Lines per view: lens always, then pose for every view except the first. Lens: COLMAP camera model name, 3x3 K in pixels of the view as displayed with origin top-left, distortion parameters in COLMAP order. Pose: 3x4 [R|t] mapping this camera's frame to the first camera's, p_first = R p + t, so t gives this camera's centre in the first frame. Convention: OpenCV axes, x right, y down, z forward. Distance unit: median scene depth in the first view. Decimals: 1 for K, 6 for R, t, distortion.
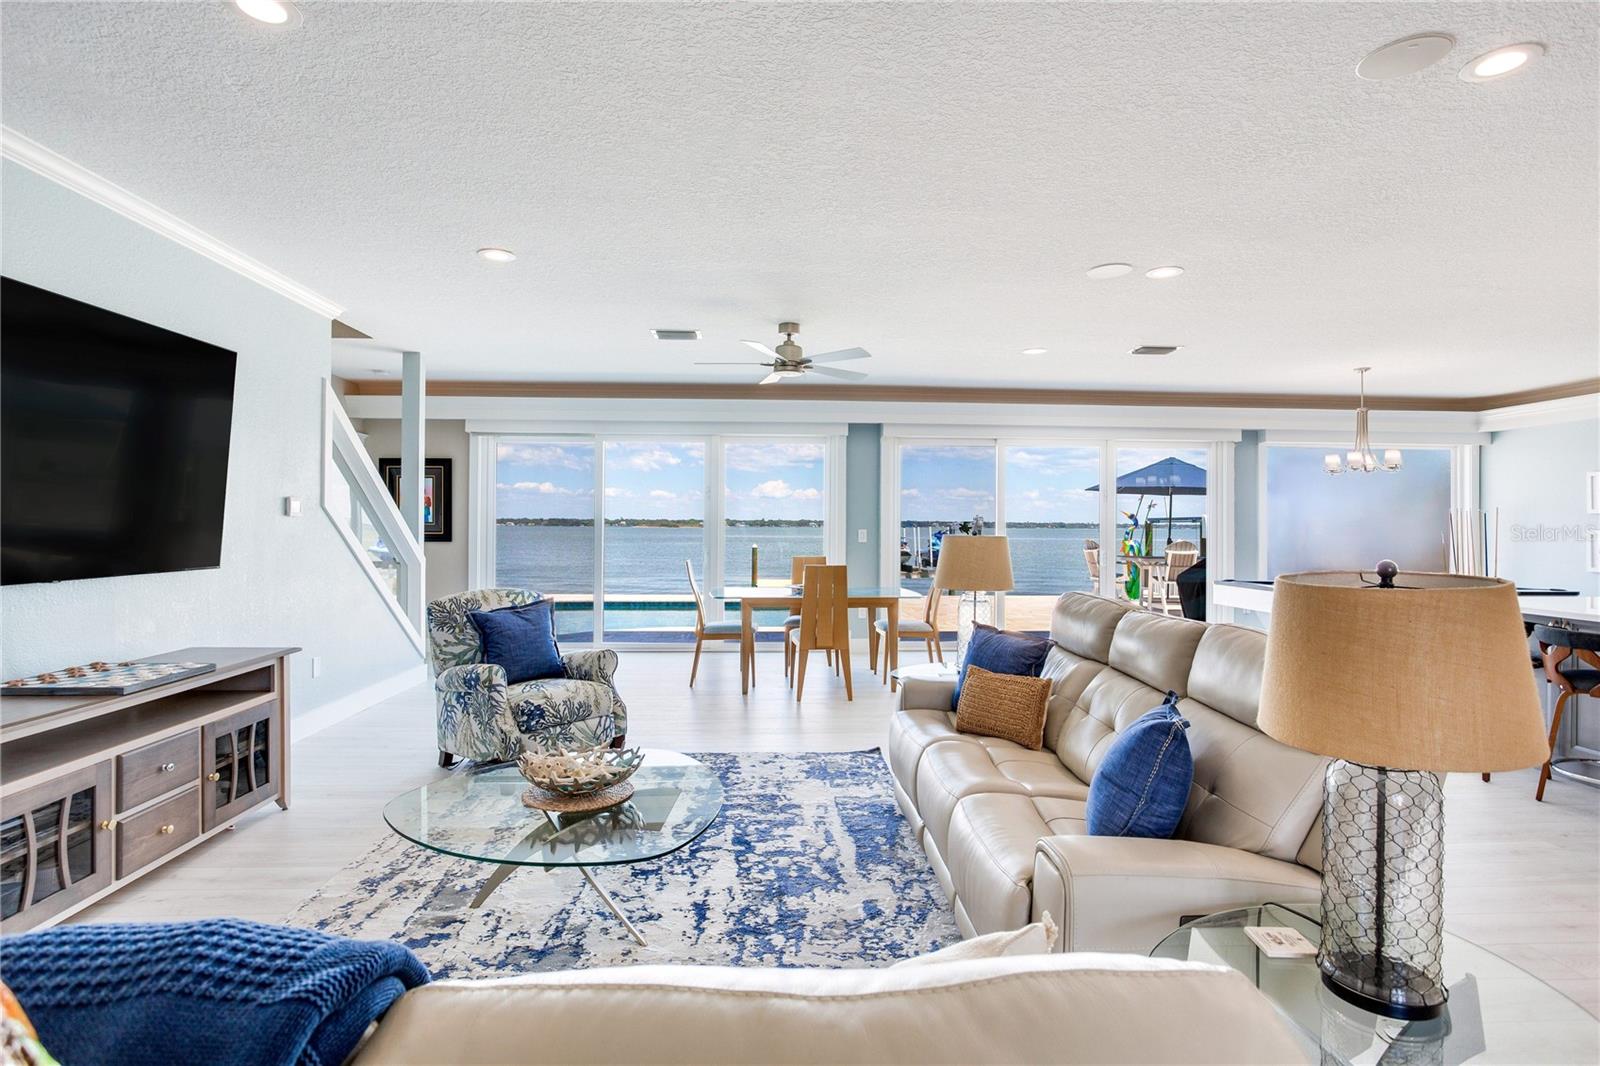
lens RADIAL K [[809.6, 0, 789.2], [0, 809.6, 527.2], [0, 0, 1]] dist [-0.068651, 0.040032]
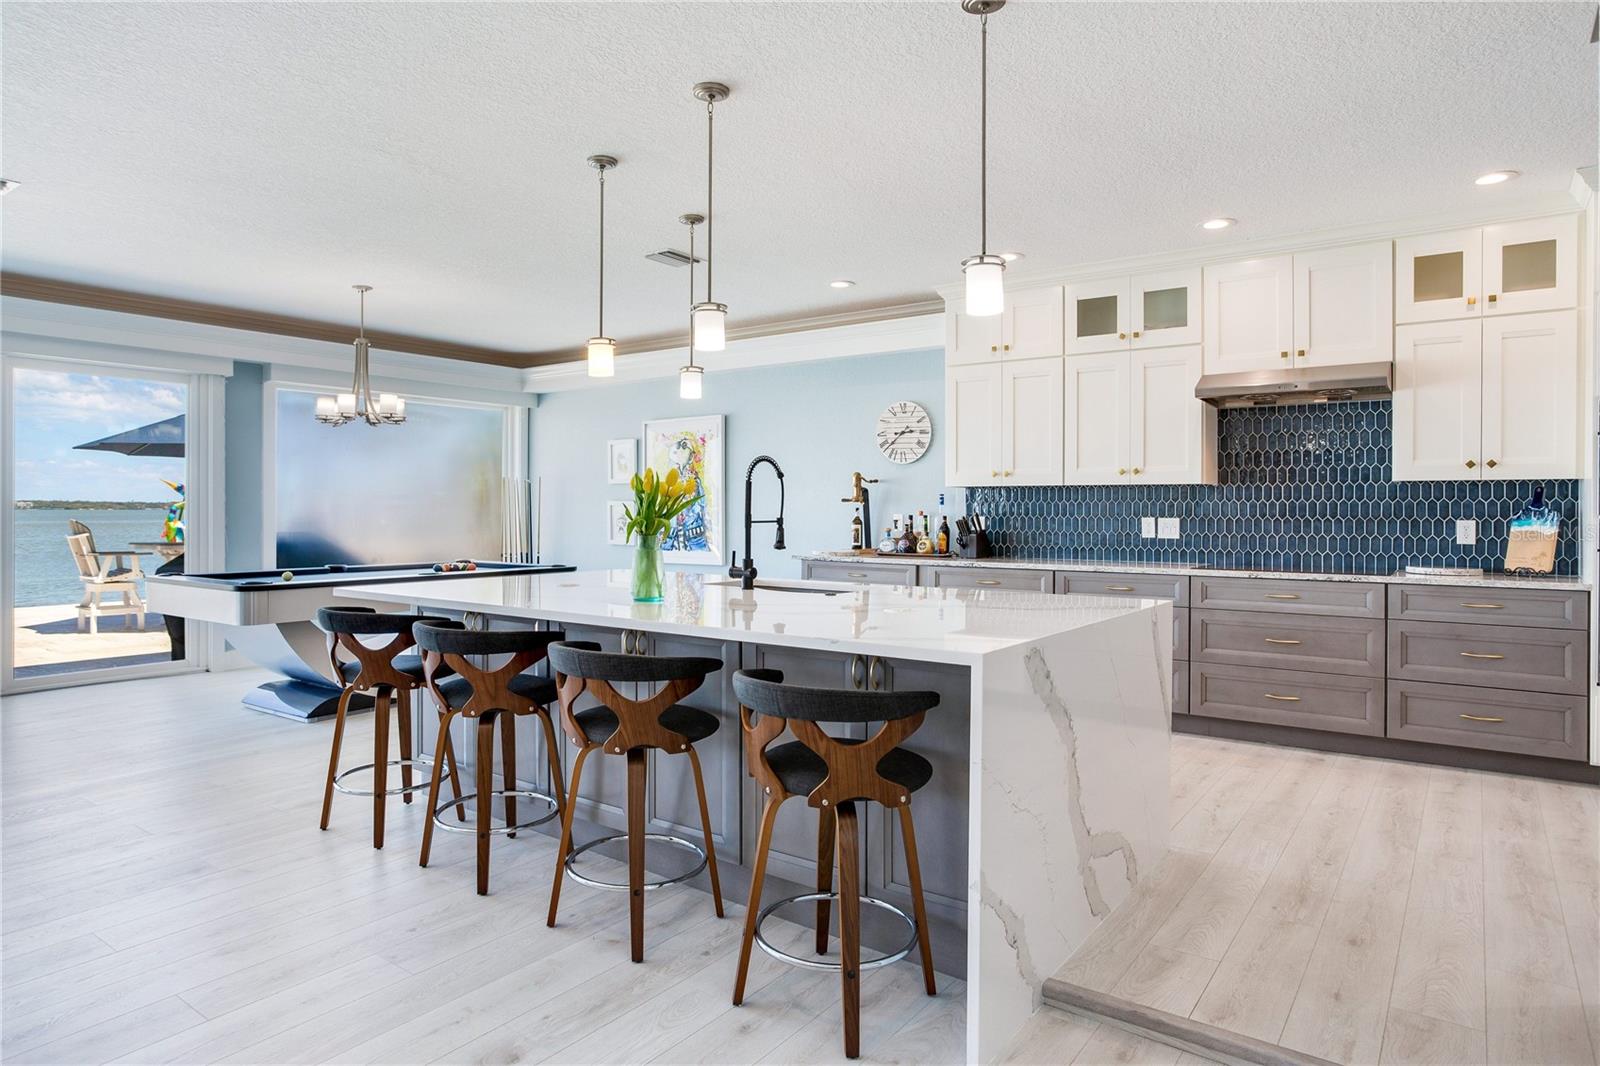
lens RADIAL K [[969.2, 0, 780.1], [0, 969.2, 509.9], [0, 0, 1]] dist [-0.059220, 0.063611]
pose [[0.632552, -0.005453, 0.774499, 0.269357], [0.003538, 0.999985, 0.004152, 0.011292], [-0.774510, 0.000114, 0.632562, 0.106950]]
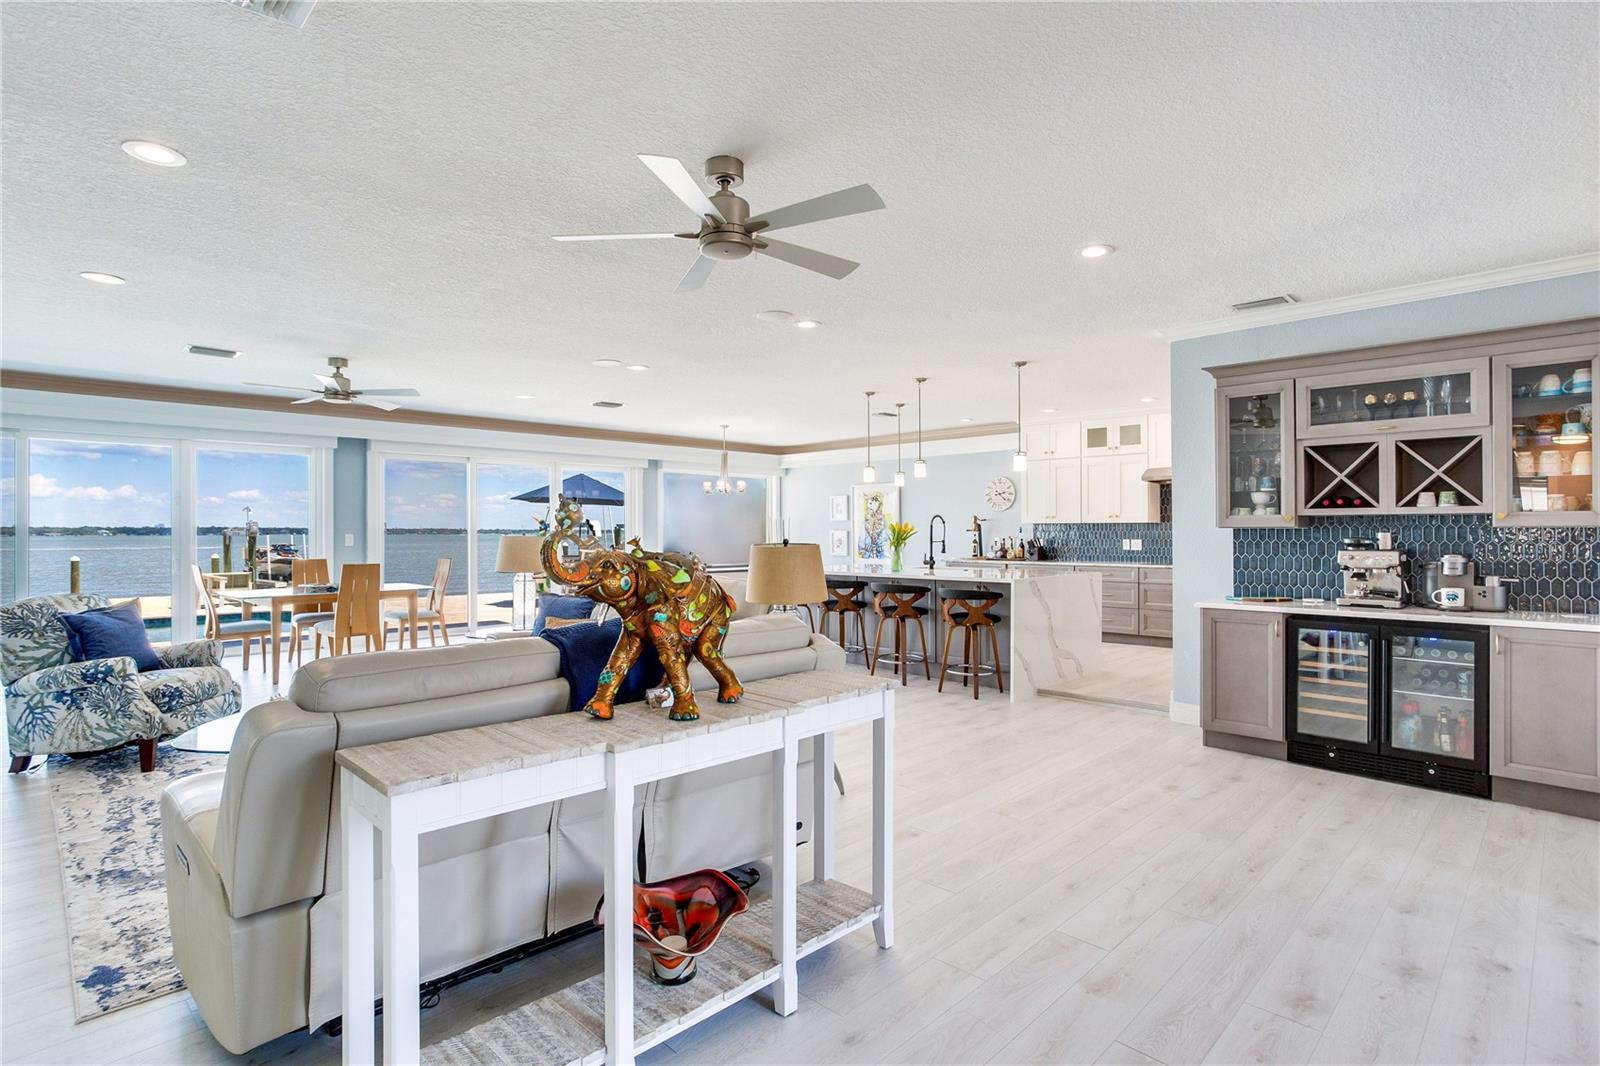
lens RADIAL K [[809.6, 0, 789.2], [0, 809.6, 527.2], [0, 0, 1]] dist [-0.068651, 0.040032]
pose [[0.736455, -0.003088, 0.676480, -0.245176], [0.007583, 0.999964, -0.003692, 0.002159], [-0.676444, 0.007849, 0.736452, -0.241447]]
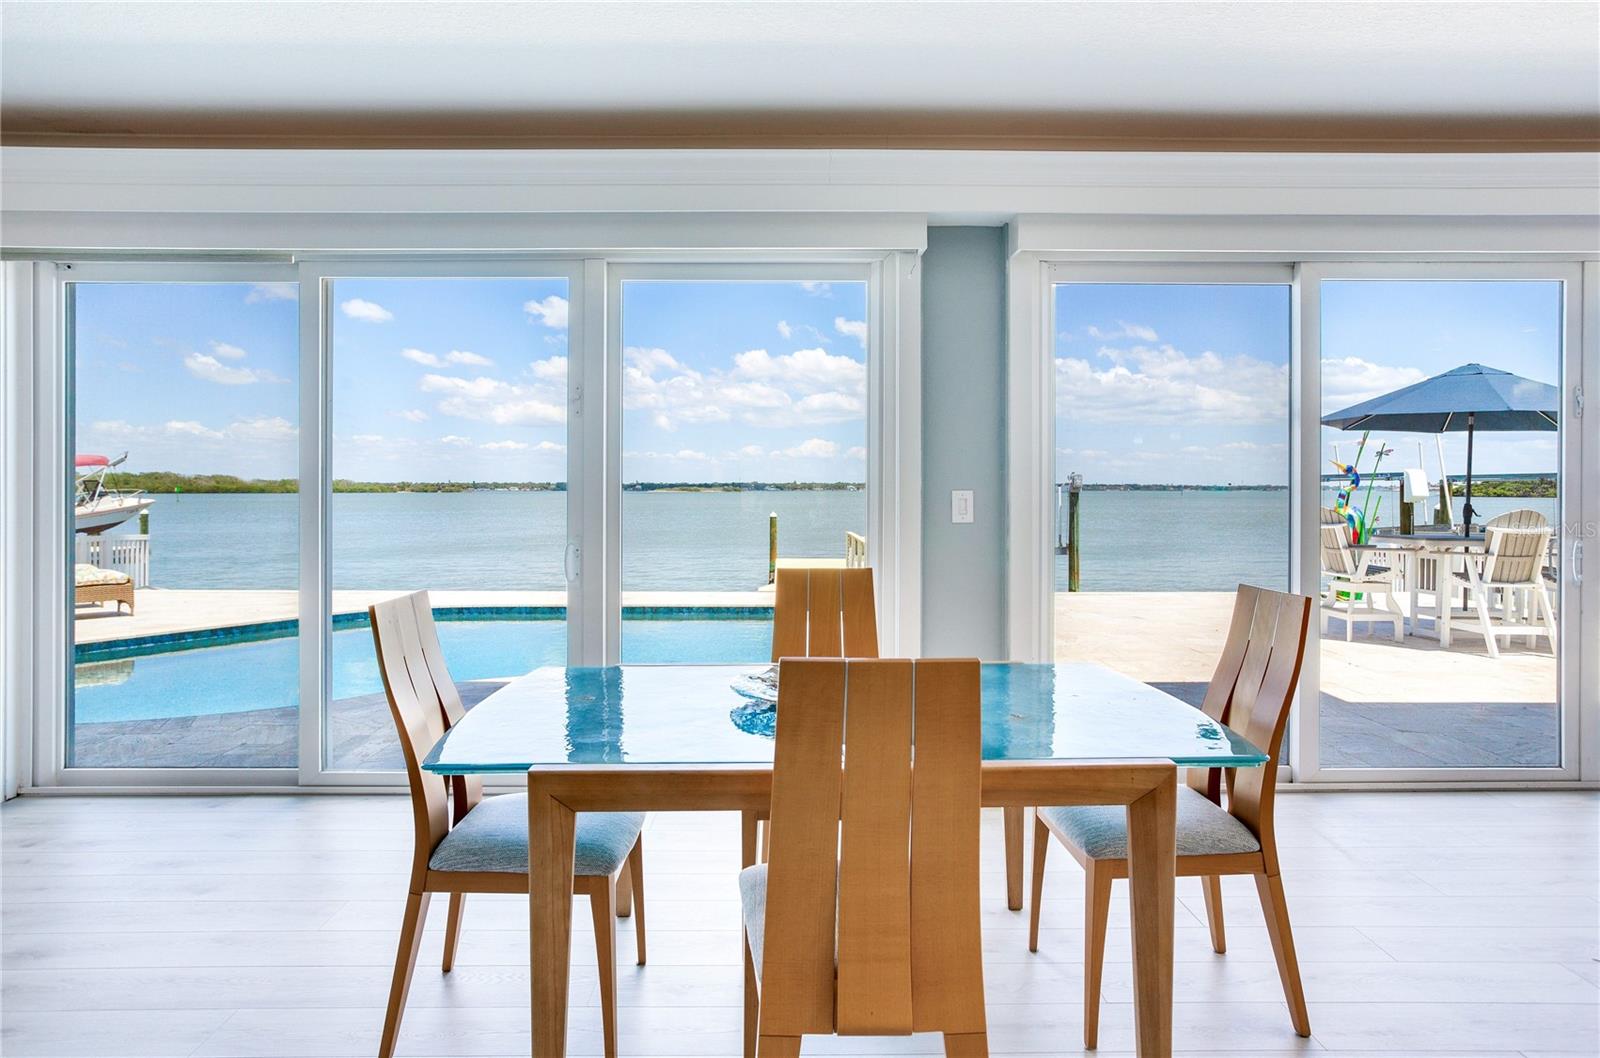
lens RADIAL K [[919.2, 0, 797.0], [0, 919.2, 500.6], [0, 0, 1]] dist [-0.005099, -0.000525]
pose [[0.999542, -0.004537, -0.029907, 0.027814], [0.004856, 0.999932, 0.010586, 0.003566], [0.029856, -0.010726, 0.999497, 0.678754]]
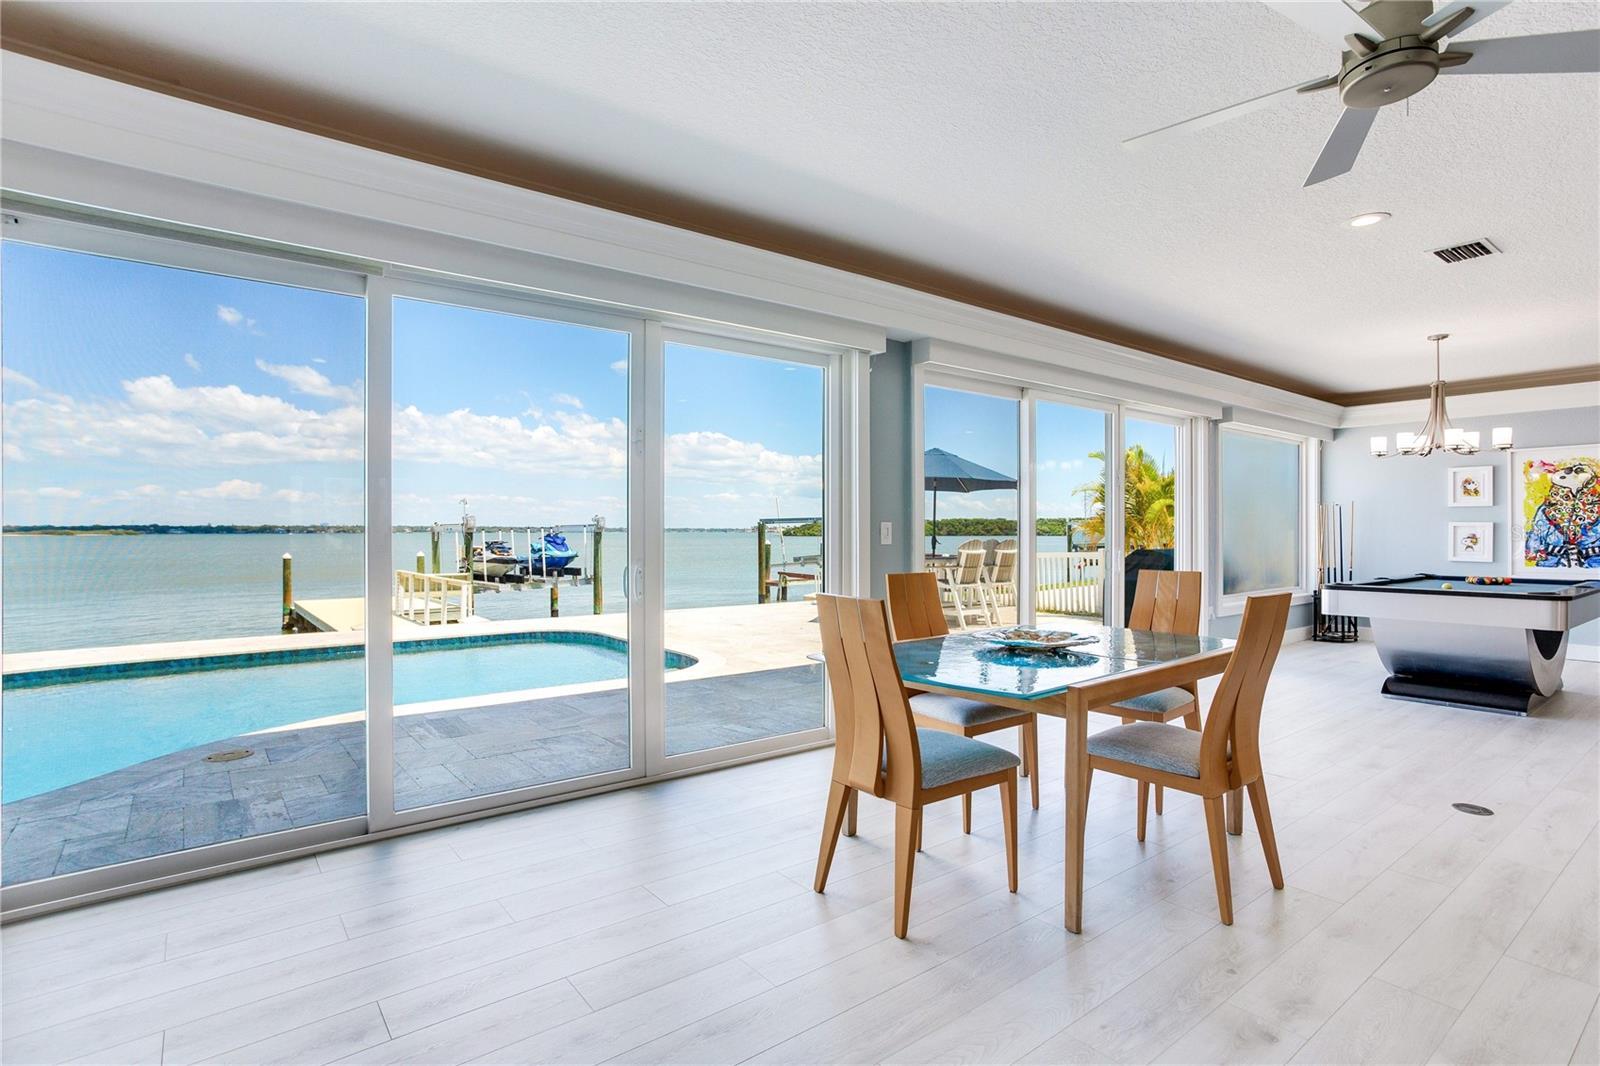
lens RADIAL K [[789.1, 0, 800.0], [0, 789.1, 533.0], [0, 0, 1]] dist [-0.027065, 0.000284]
pose [[0.817102, -0.007436, 0.576445, -0.354612], [0.006295, 0.999972, 0.003976, 0.010073], [-0.576458, 0.000379, 0.817126, 0.722913]]
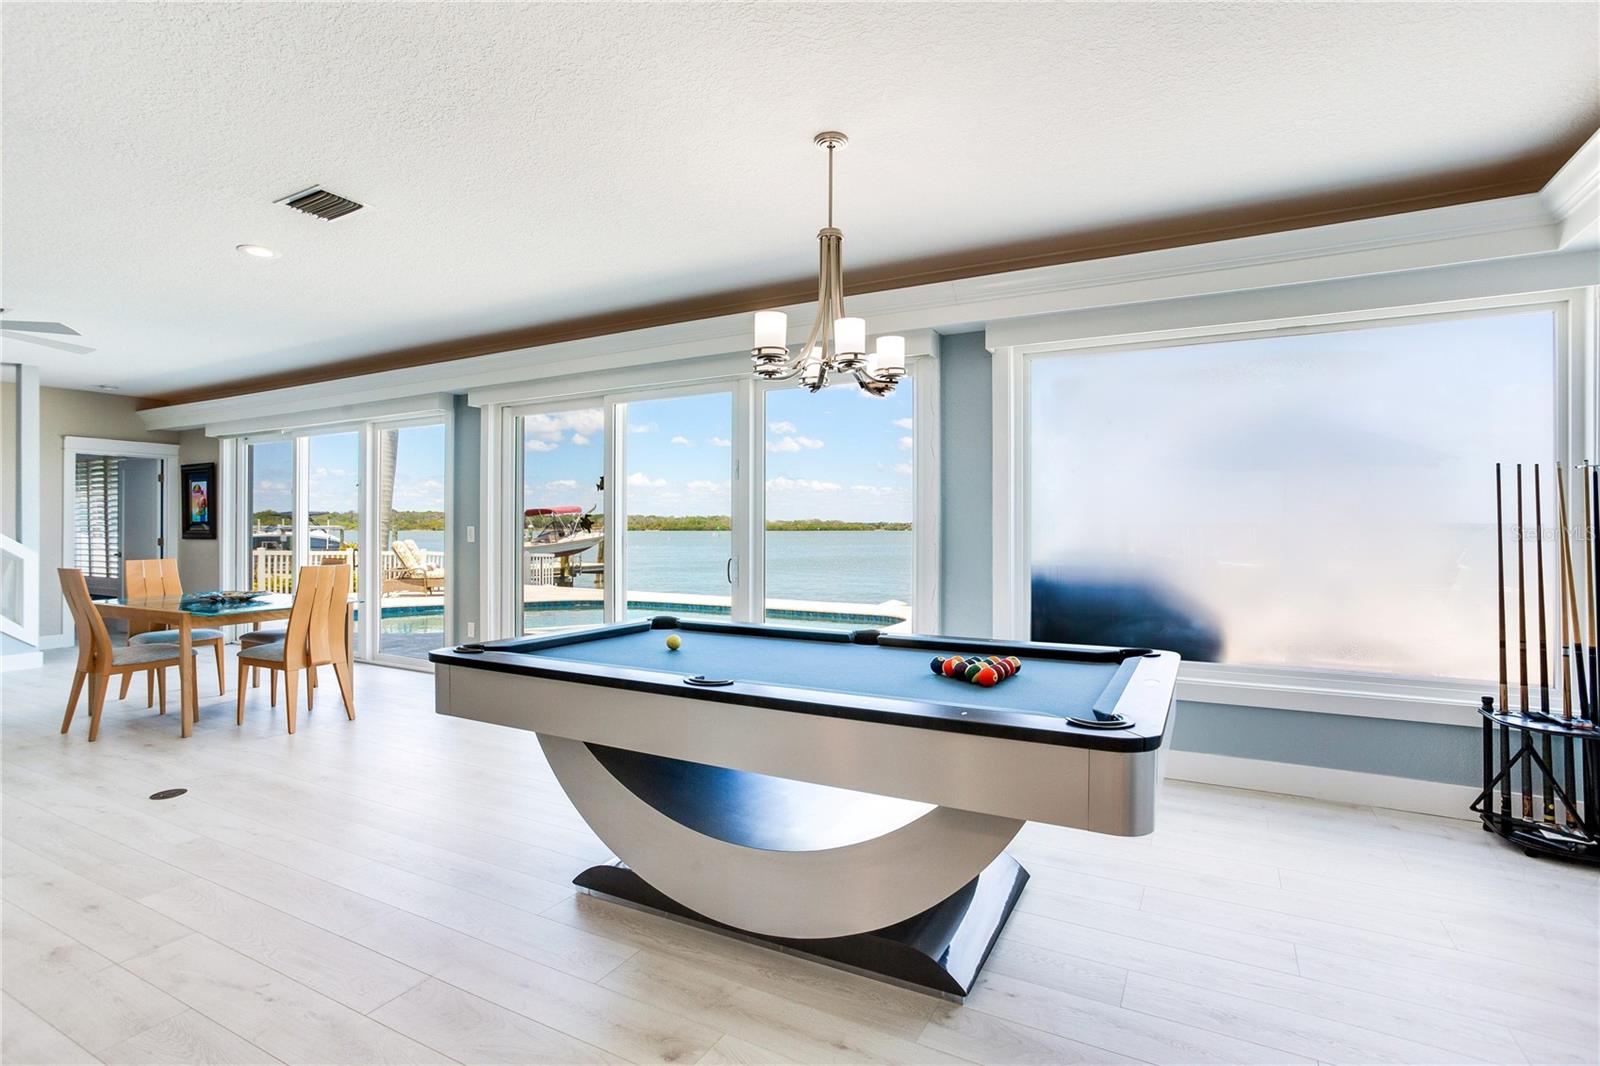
lens RADIAL K [[789.1, 0, 800.0], [0, 789.1, 533.0], [0, 0, 1]] dist [-0.027065, 0.000284]
pose [[0.852954, 0.000561, -0.521986, 0.946479], [0.000986, 0.999996, 0.002686, 0.009676], [0.521985, -0.002806, 0.852950, 0.636982]]
